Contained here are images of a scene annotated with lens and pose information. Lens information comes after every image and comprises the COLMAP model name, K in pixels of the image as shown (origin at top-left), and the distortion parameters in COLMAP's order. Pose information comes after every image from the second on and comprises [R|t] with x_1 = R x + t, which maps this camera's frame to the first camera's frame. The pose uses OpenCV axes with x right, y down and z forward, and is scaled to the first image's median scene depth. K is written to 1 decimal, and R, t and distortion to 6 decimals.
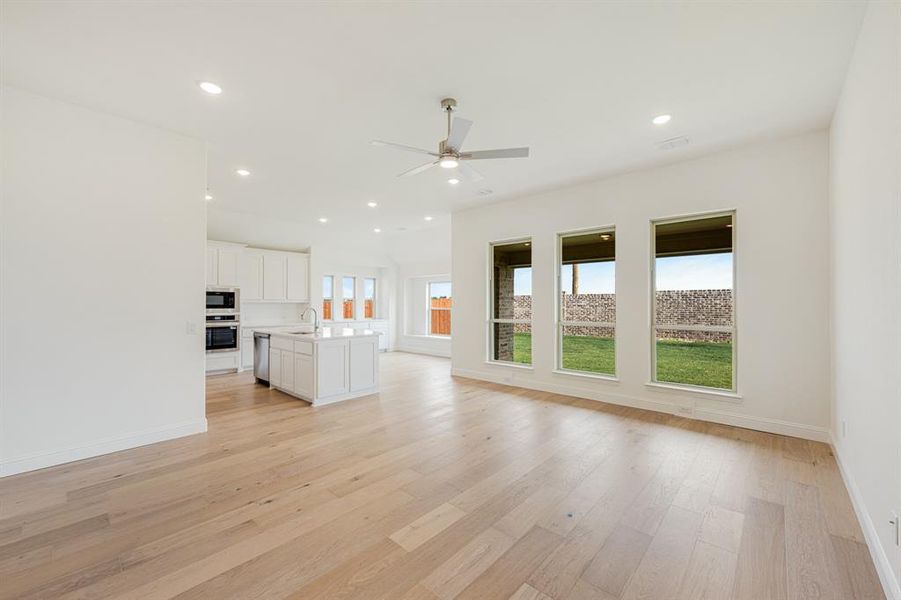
lens RADIAL K [[360.1, 0, 447.2], [0, 360.1, 298.3], [0, 0, 1]] dist [-0.000368, -0.000120]
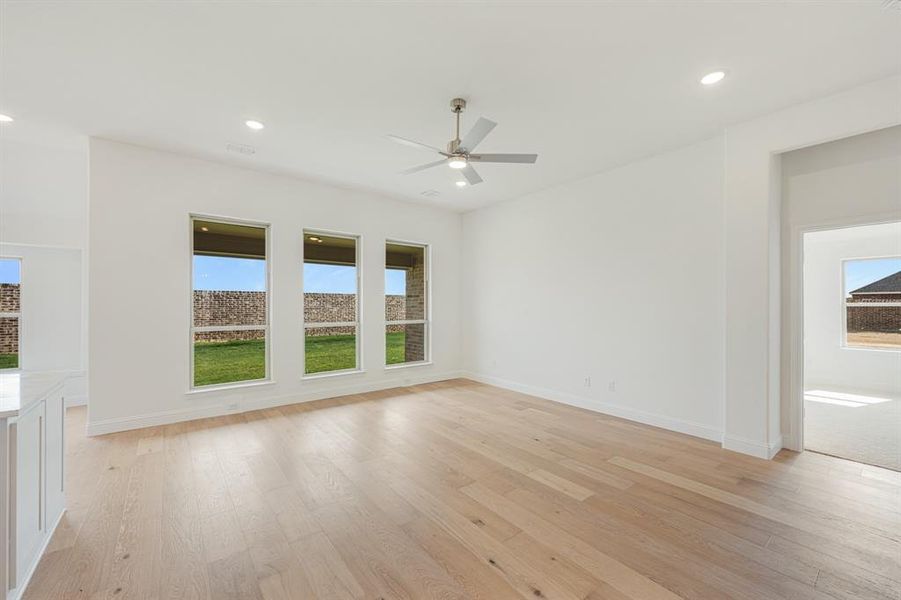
lens RADIAL K [[361.8, 0, 450.5], [0, 361.8, 300.0], [0, 0, 1]] dist [-0.007920, 0.000009]
pose [[0.156841, 0.012832, 0.987540, -0.435200], [-0.016804, 0.999806, -0.010323, 0.004675], [-0.987481, -0.014975, 0.157026, 0.383495]]
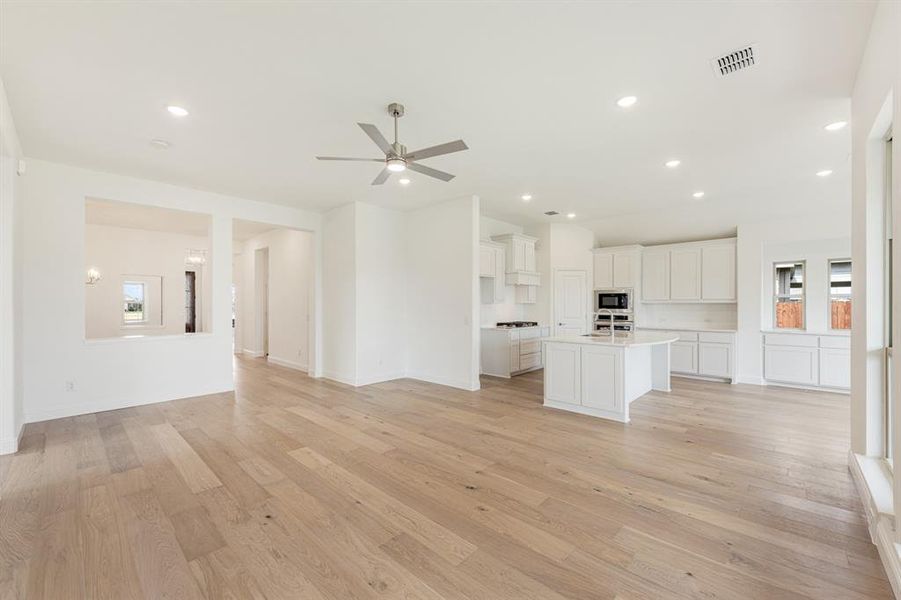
lens RADIAL K [[360.1, 0, 447.2], [0, 360.1, 298.3], [0, 0, 1]] dist [-0.000368, -0.000120]
pose [[-0.008733, -0.016955, -0.999818, 0.455608], [0.015734, 0.999730, -0.017091, 0.007327], [0.999838, -0.015880, -0.008464, 0.511658]]
